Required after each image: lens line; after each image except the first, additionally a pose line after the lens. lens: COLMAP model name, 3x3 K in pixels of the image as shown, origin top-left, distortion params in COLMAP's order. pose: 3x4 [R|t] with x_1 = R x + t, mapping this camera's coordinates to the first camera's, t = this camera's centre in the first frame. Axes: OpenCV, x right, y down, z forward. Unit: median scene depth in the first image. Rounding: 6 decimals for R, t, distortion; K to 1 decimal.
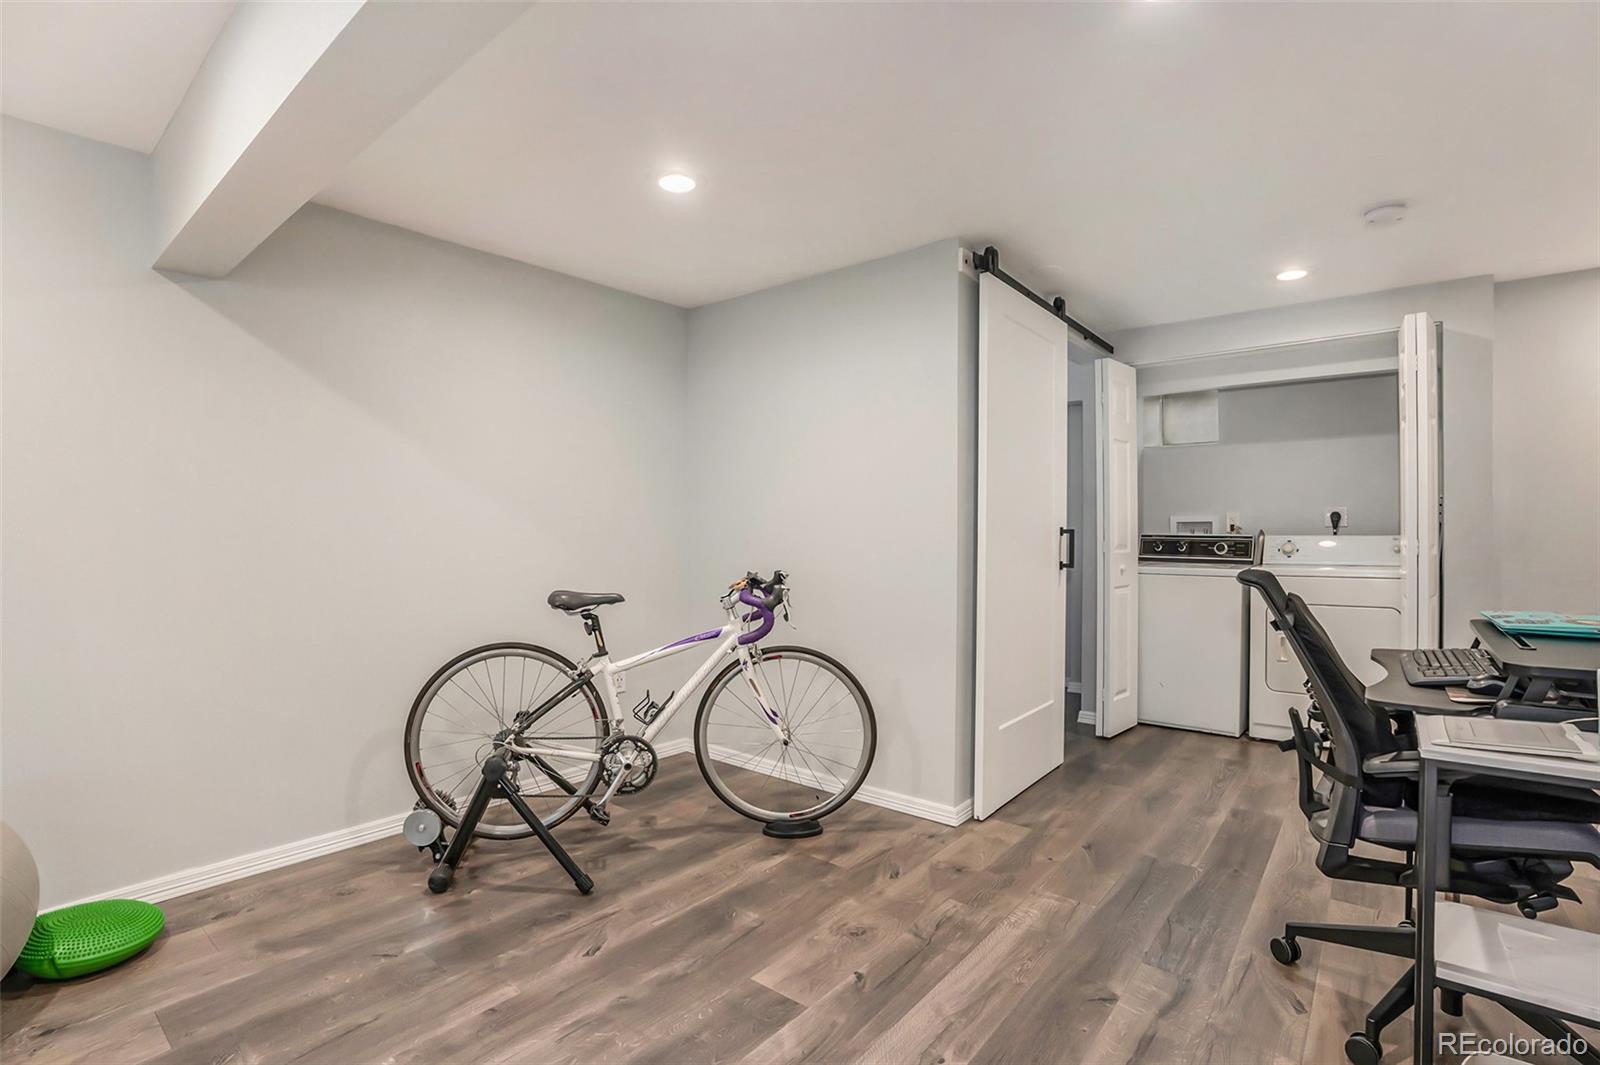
lens RADIAL K [[740.7, 0, 800.8], [0, 740.7, 523.3], [0, 0, 1]] dist [-0.036719, 0.015919]
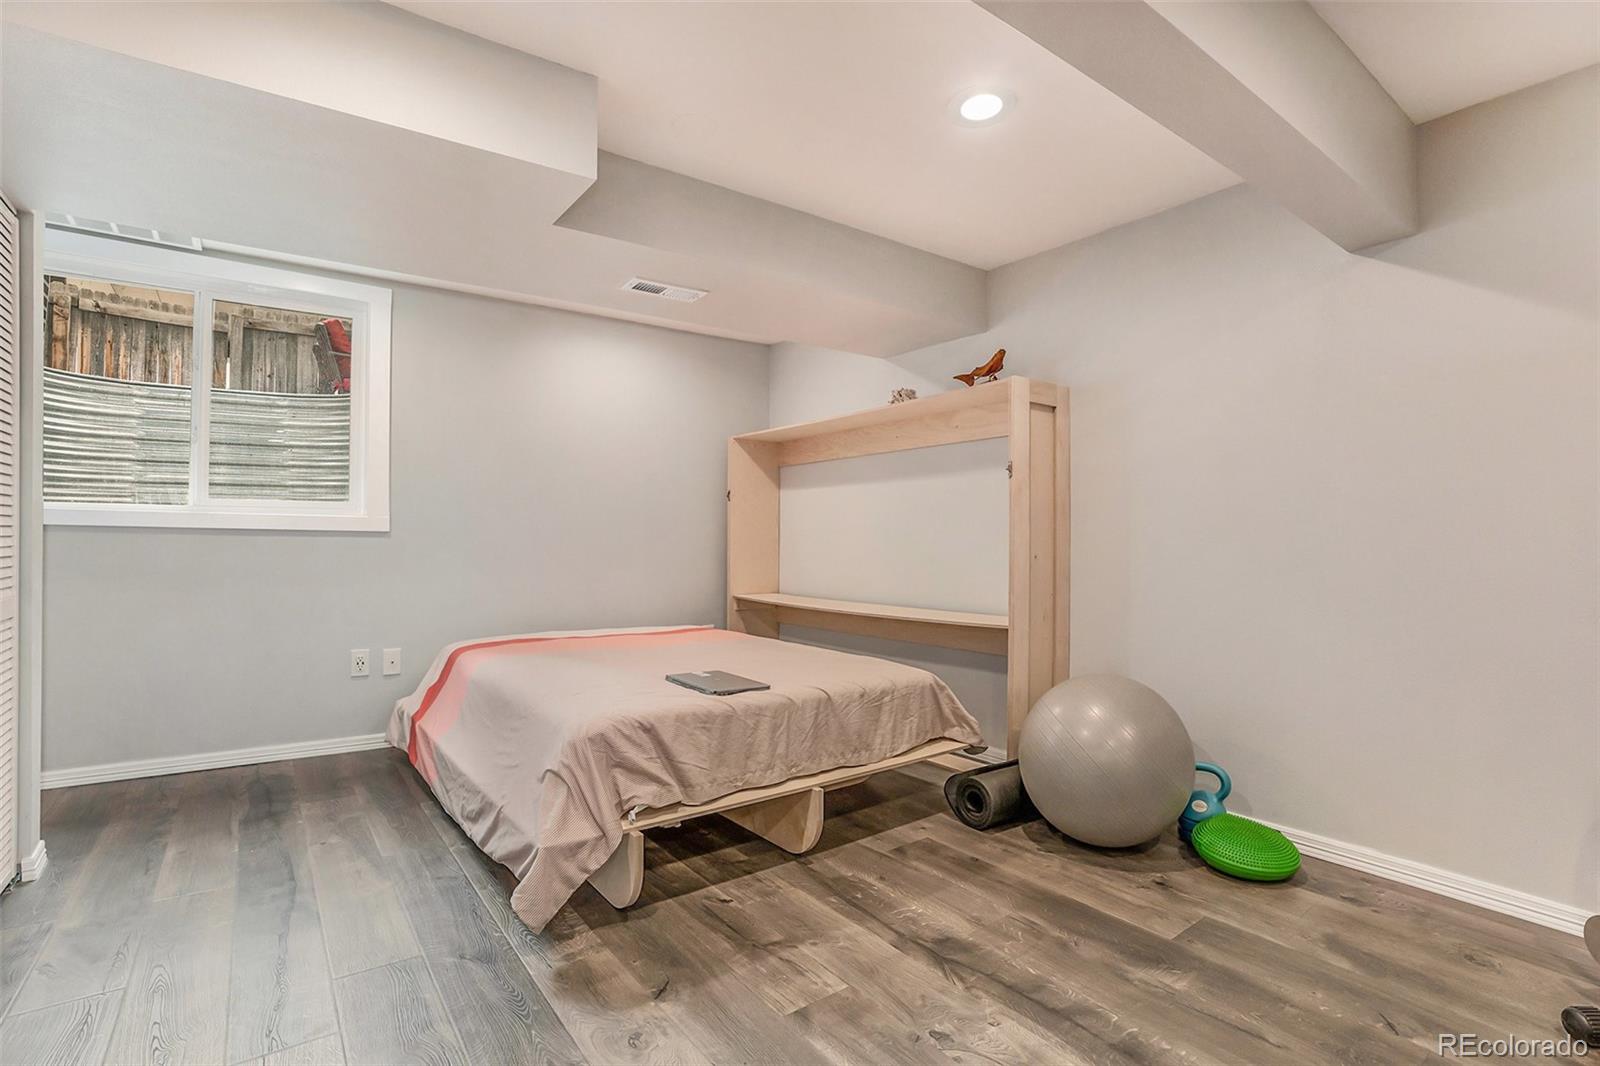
lens RADIAL K [[740.7, 0, 803.5], [0, 740.7, 539.5], [0, 0, 1]] dist [-0.036719, 0.015919]
pose [[-0.199361, 0.000424, -0.979926, 0.236382], [0.009725, 0.999952, -0.001546, 0.042575], [0.979878, -0.009838, -0.199356, 0.382288]]
